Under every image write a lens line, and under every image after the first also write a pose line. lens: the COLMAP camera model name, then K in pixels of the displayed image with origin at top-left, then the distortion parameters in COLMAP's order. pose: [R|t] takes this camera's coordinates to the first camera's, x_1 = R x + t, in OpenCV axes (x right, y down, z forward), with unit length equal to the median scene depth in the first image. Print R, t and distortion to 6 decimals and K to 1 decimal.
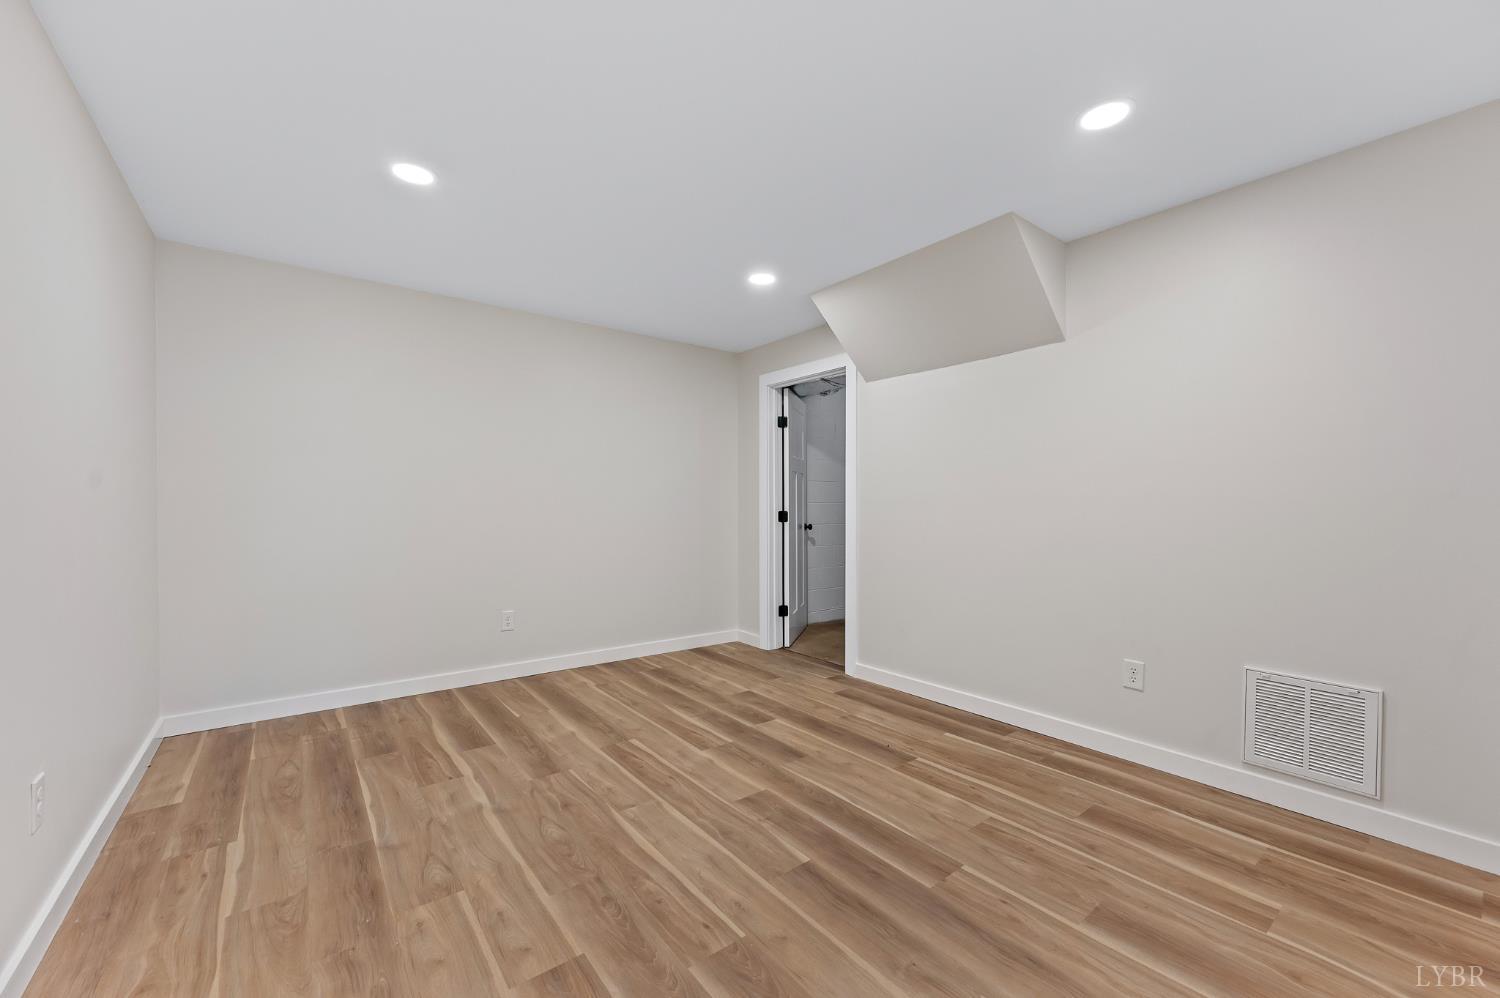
lens RADIAL K [[594.5, 0, 750.7], [0, 594.5, 504.2], [0, 0, 1]] dist [0.000153, -0.000544]
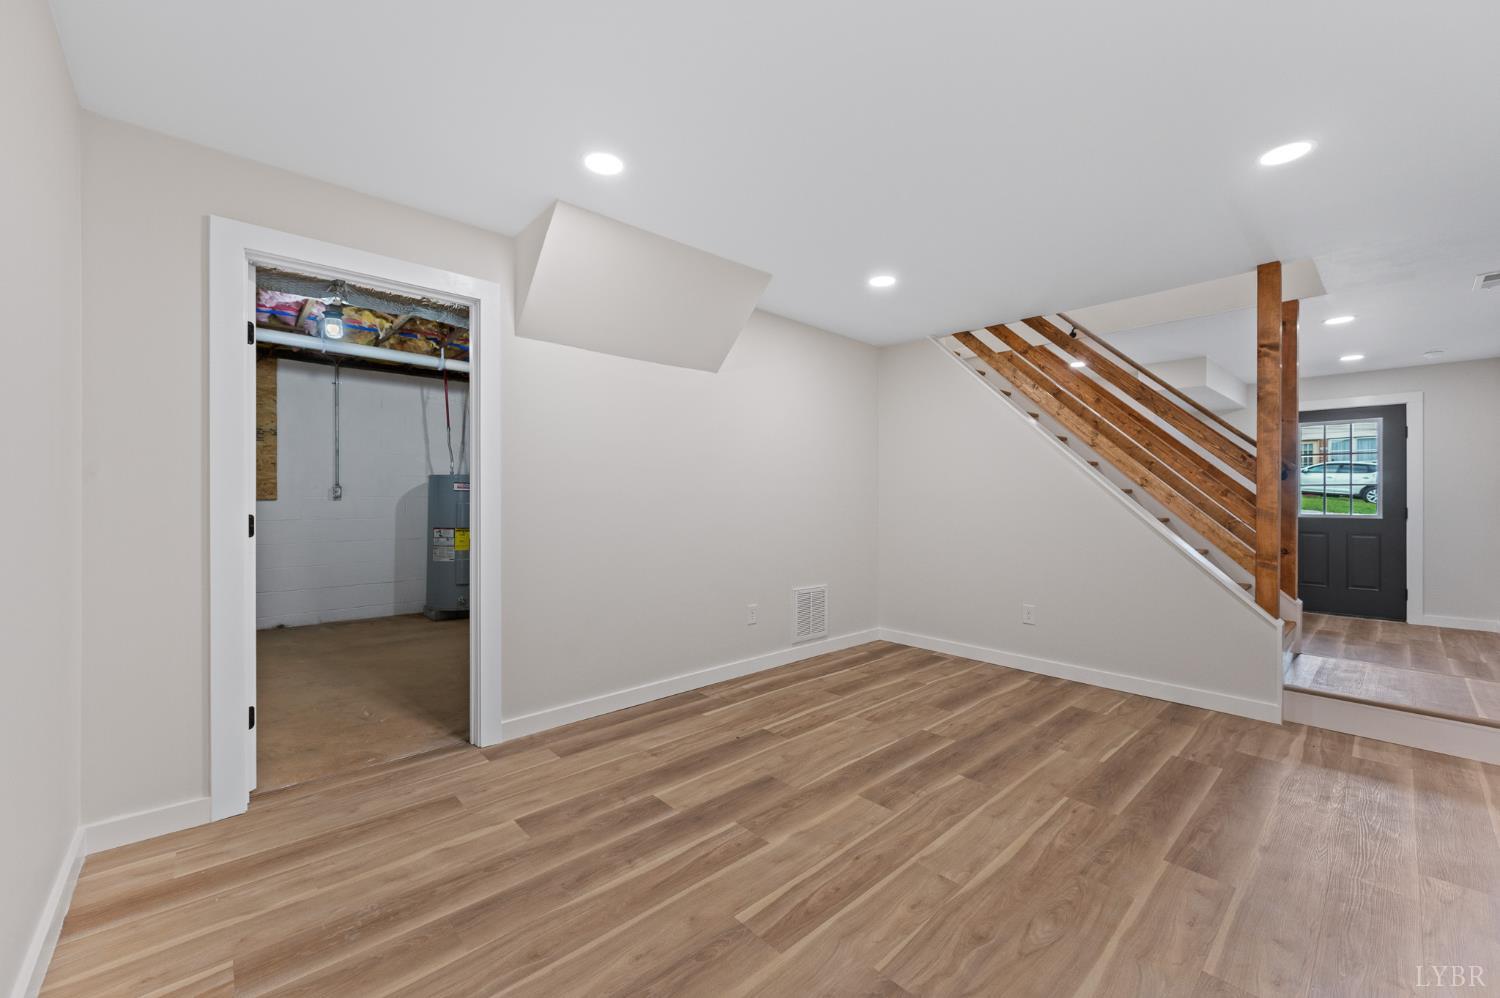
lens RADIAL K [[594.5, 0, 751.0], [0, 594.5, 499.6], [0, 0, 1]] dist [0.000153, -0.000544]
pose [[-0.085487, -0.004331, 0.996330, -0.930484], [-0.000701, 0.999991, 0.004287, -0.006861], [-0.996339, -0.000332, -0.085489, 1.263776]]
